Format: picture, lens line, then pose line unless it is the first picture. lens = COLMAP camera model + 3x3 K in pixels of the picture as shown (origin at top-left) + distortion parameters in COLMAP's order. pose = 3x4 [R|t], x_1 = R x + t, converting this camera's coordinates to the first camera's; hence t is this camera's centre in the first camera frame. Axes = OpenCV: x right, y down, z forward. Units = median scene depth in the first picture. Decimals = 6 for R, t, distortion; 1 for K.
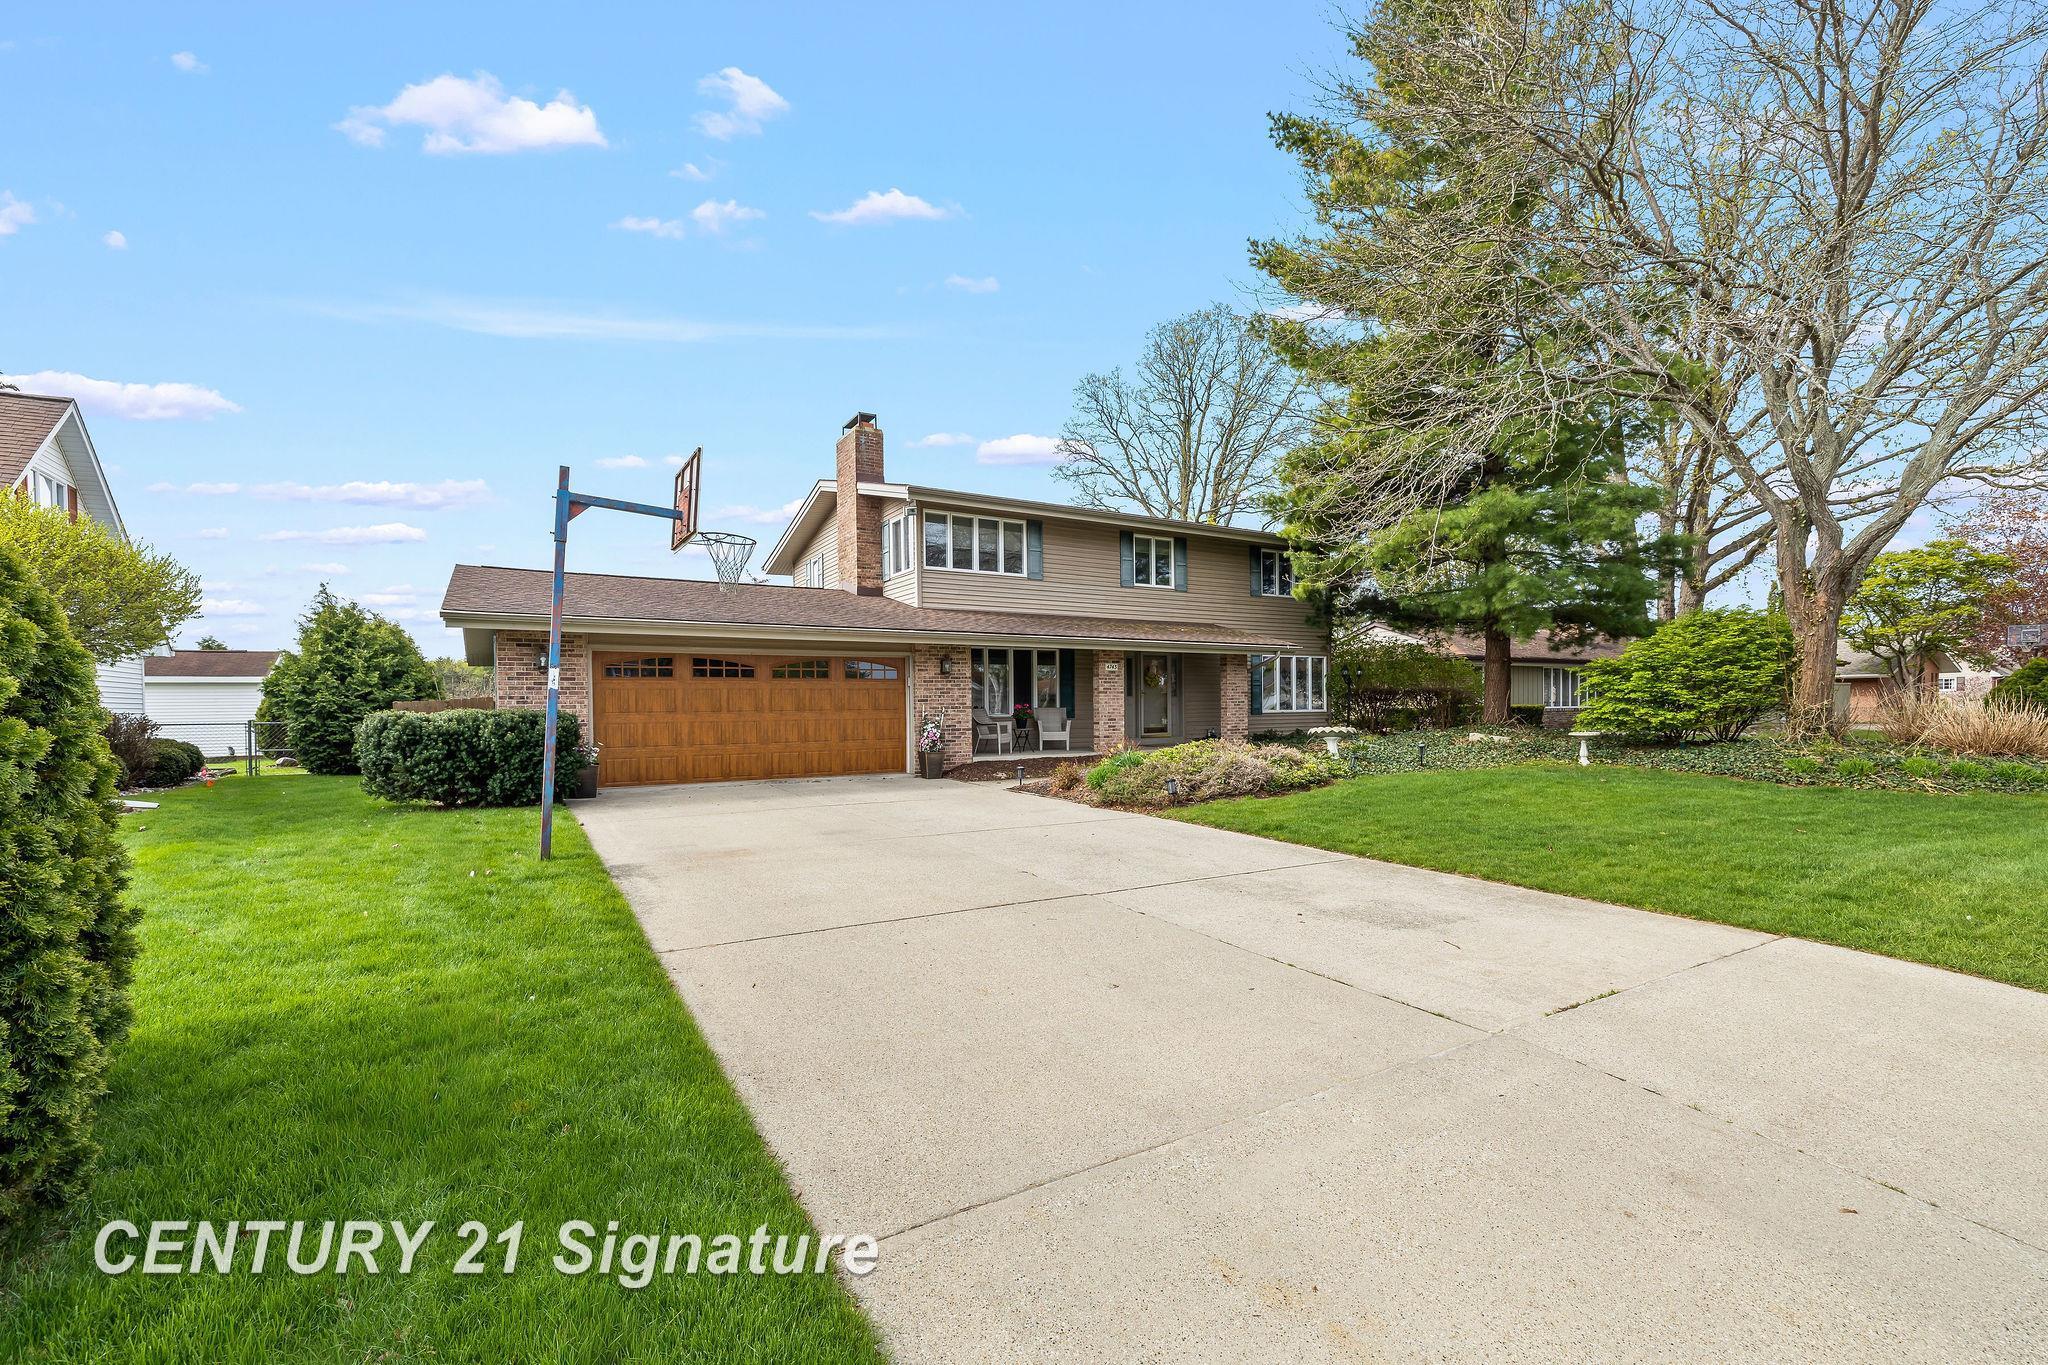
lens RADIAL K [[900.8, 0, 1015.0], [0, 900.8, 729.1], [0, 0, 1]] dist [0.002680, 0.000202]
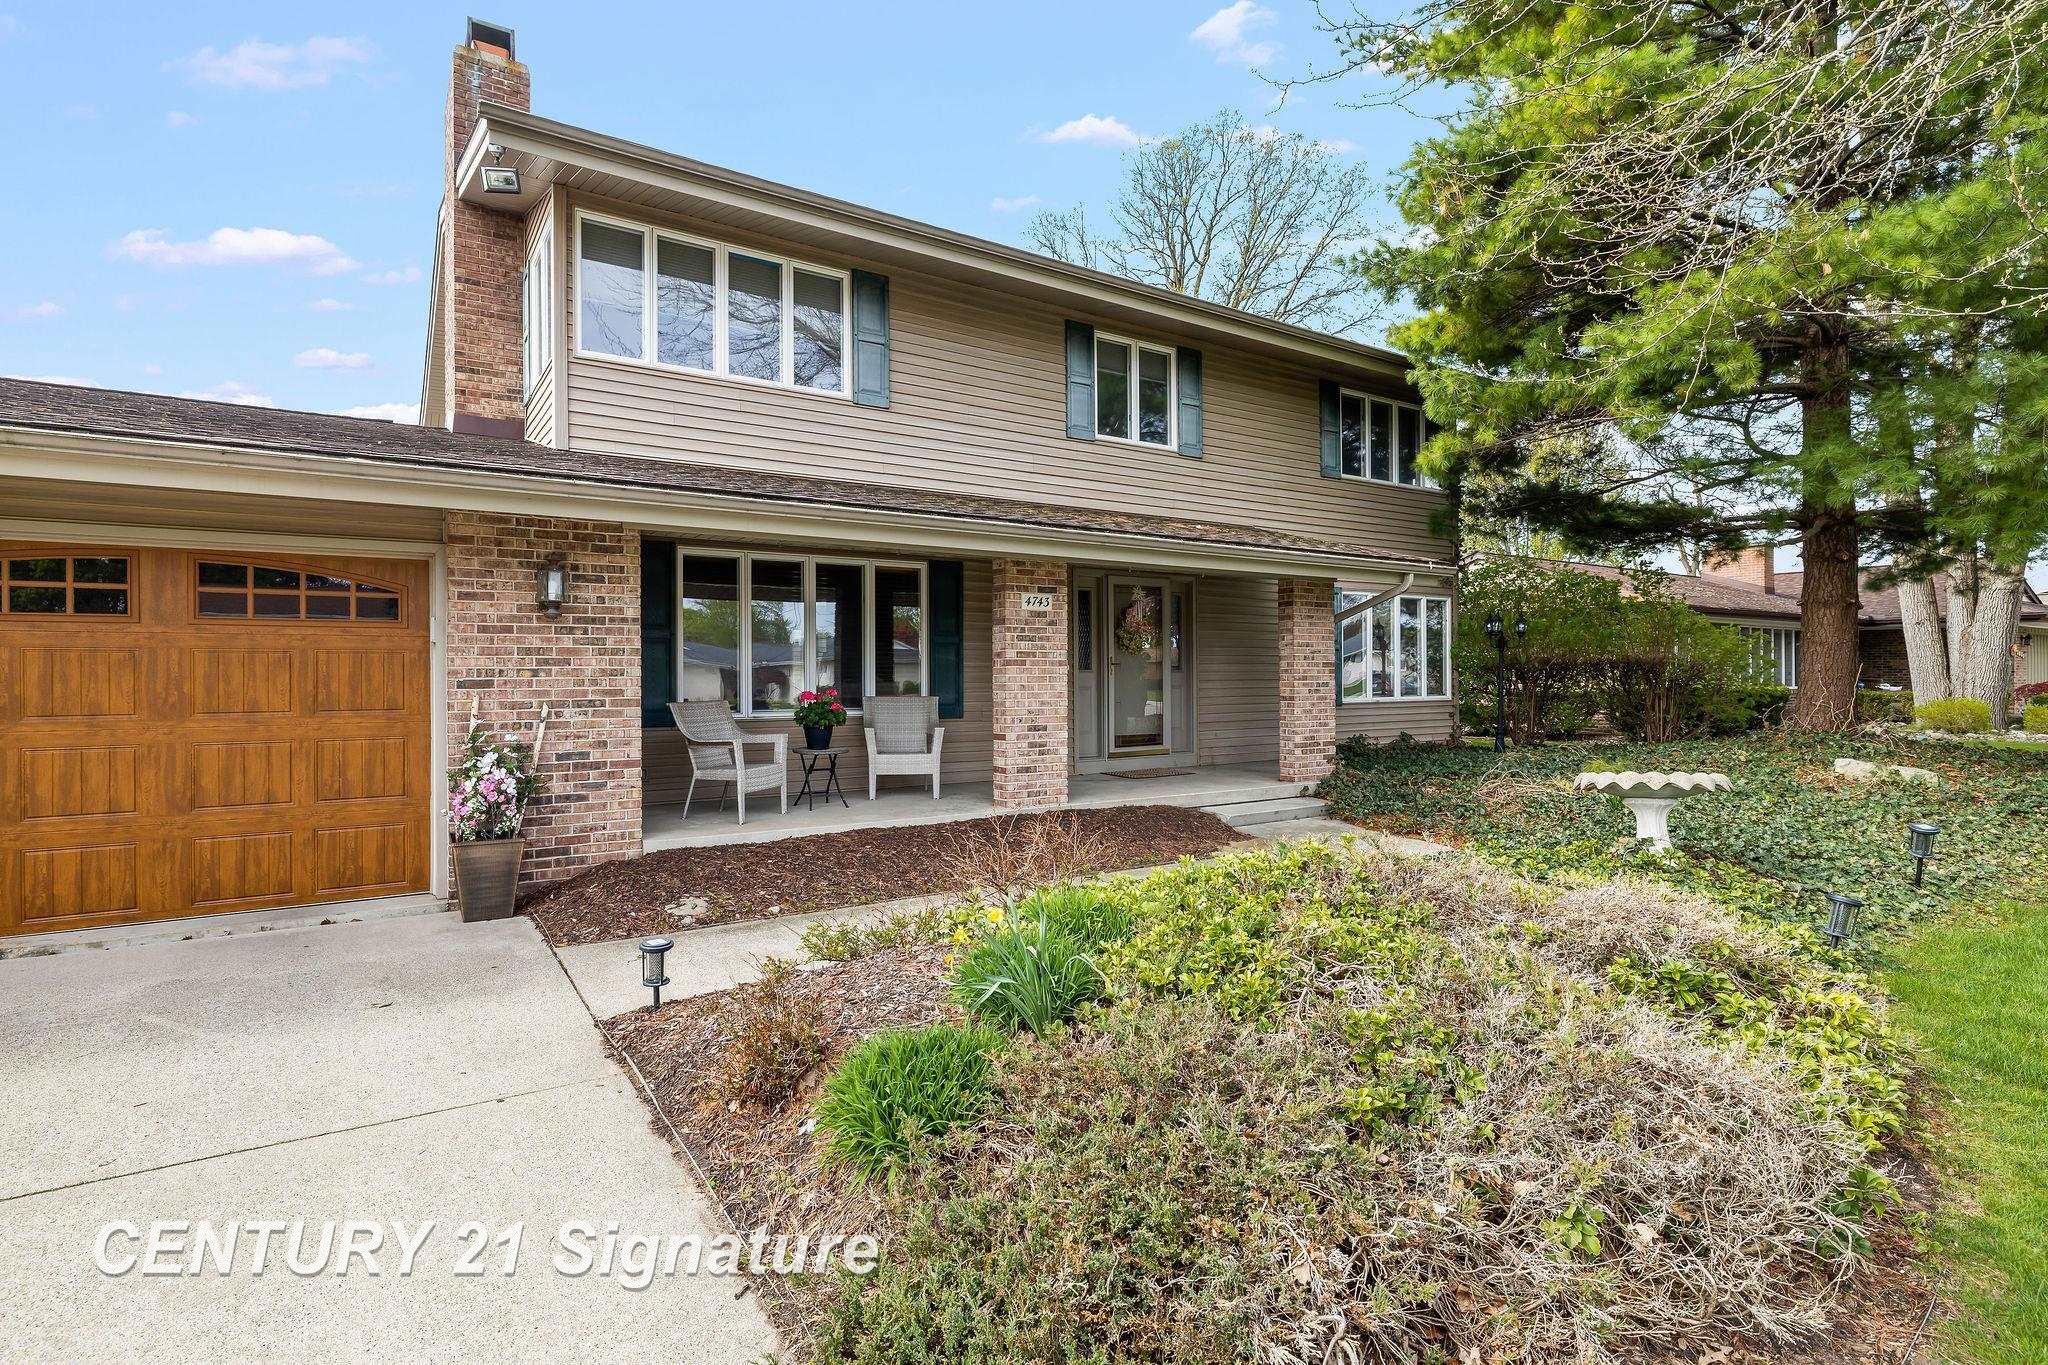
lens RADIAL K [[1020.7, 0, 1017.5], [0, 1020.7, 670.3], [0, 0, 1]] dist [0.001580, -0.000964]
pose [[0.999026, 0.007070, 0.043546, 0.075926], [-0.005798, 0.999555, -0.029250, -0.022805], [-0.043734, 0.028969, 0.998623, 0.515765]]
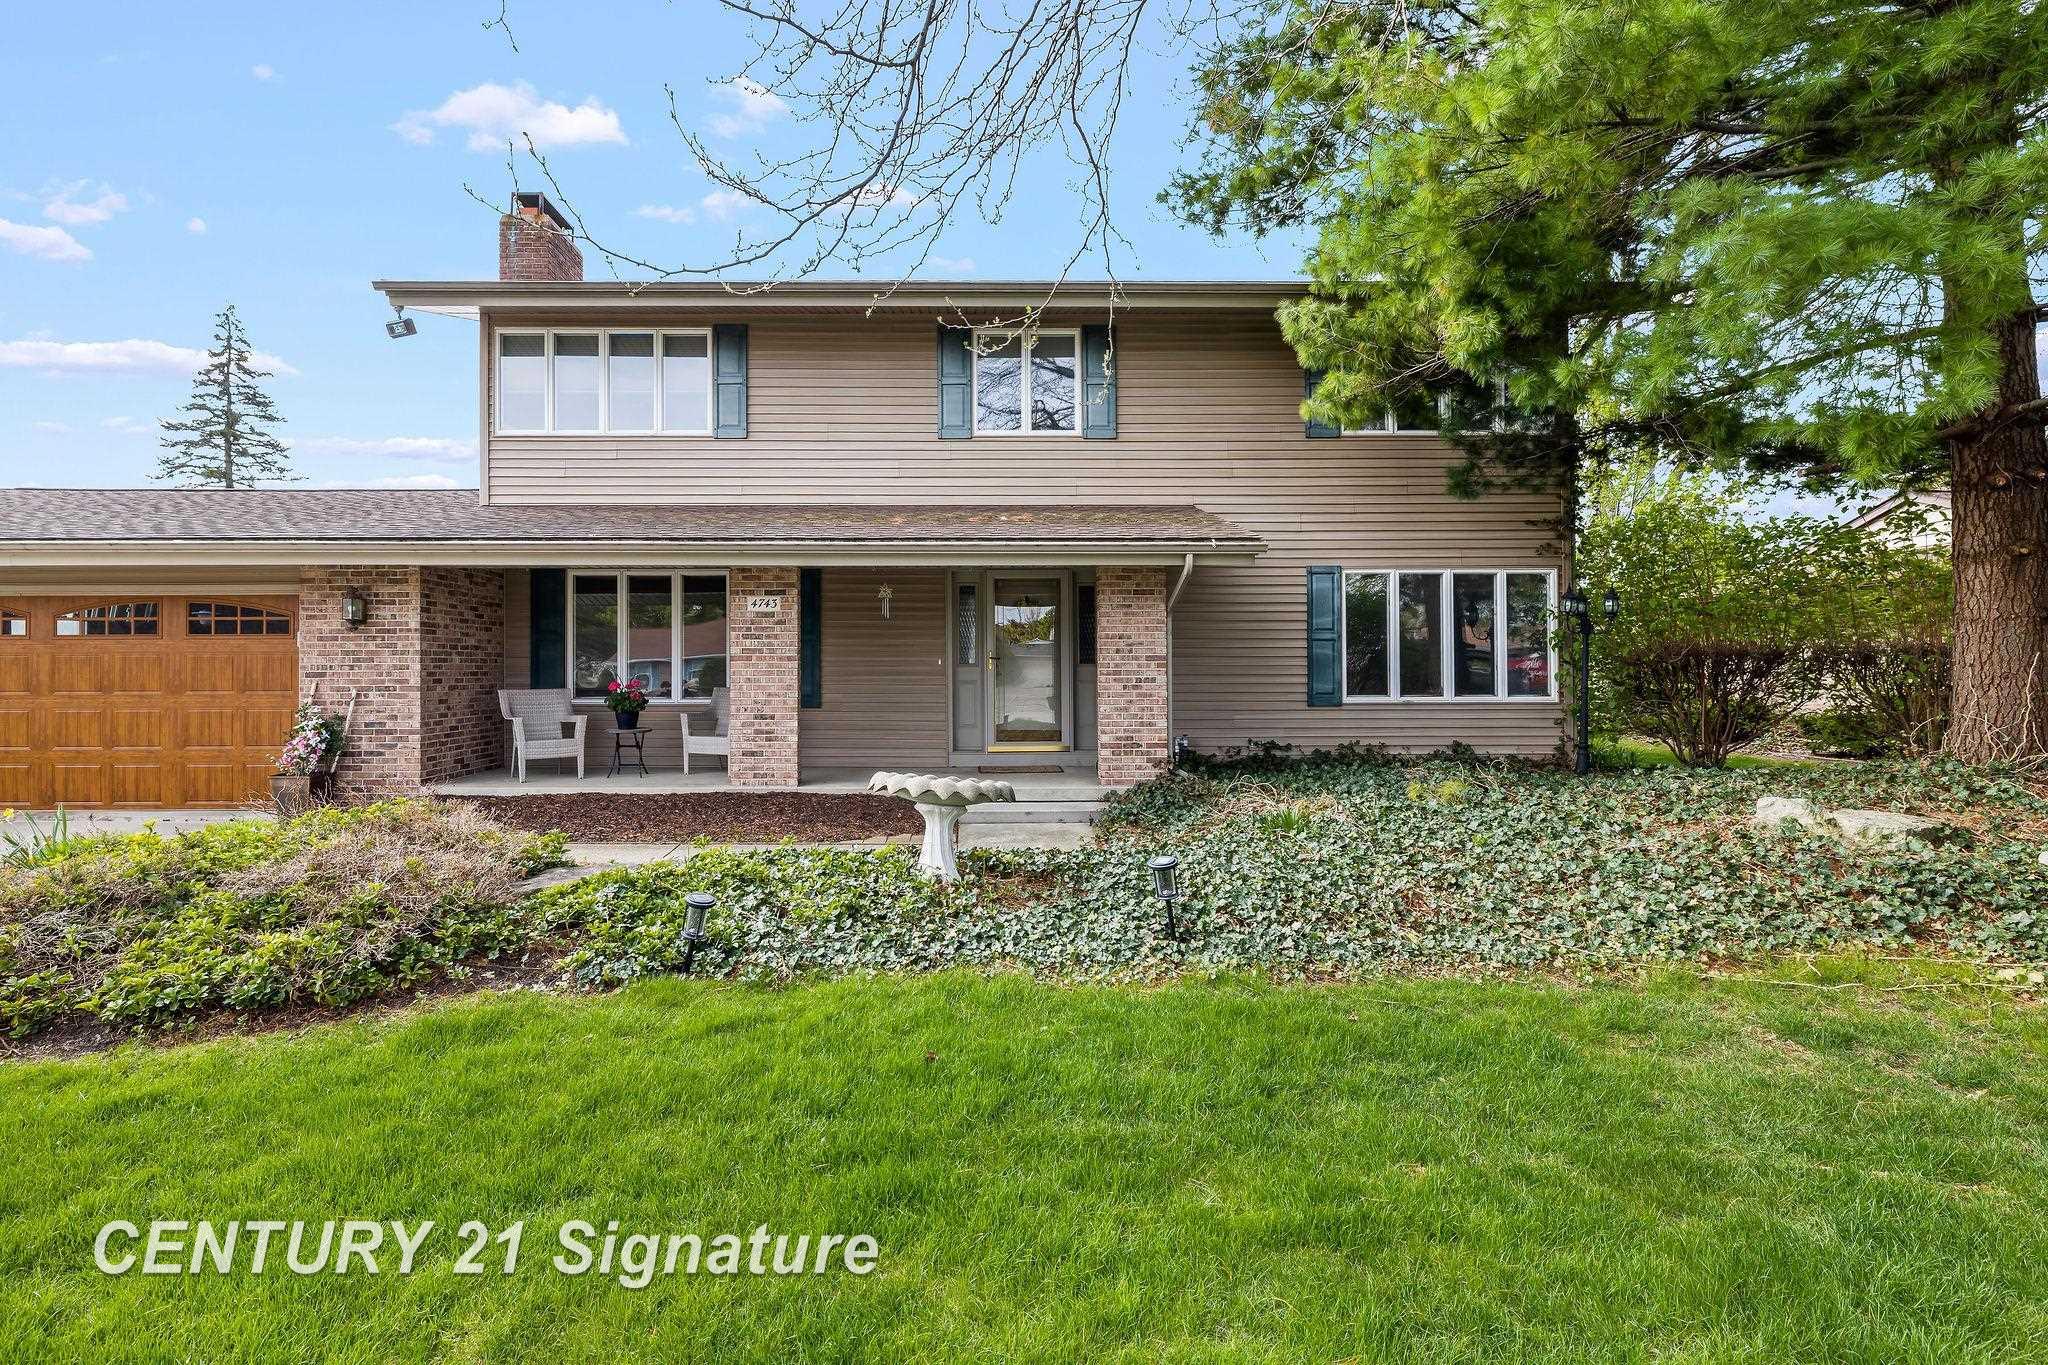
lens RADIAL K [[1020.7, 0, 964.3], [0, 1020.7, 673.7], [0, 0, 1]] dist [0.001580, -0.000964]
pose [[0.858953, 0.012046, -0.511913, 0.454795], [-0.019189, 0.999778, -0.008671, -0.029495], [0.511695, 0.017272, 0.858993, 0.585802]]
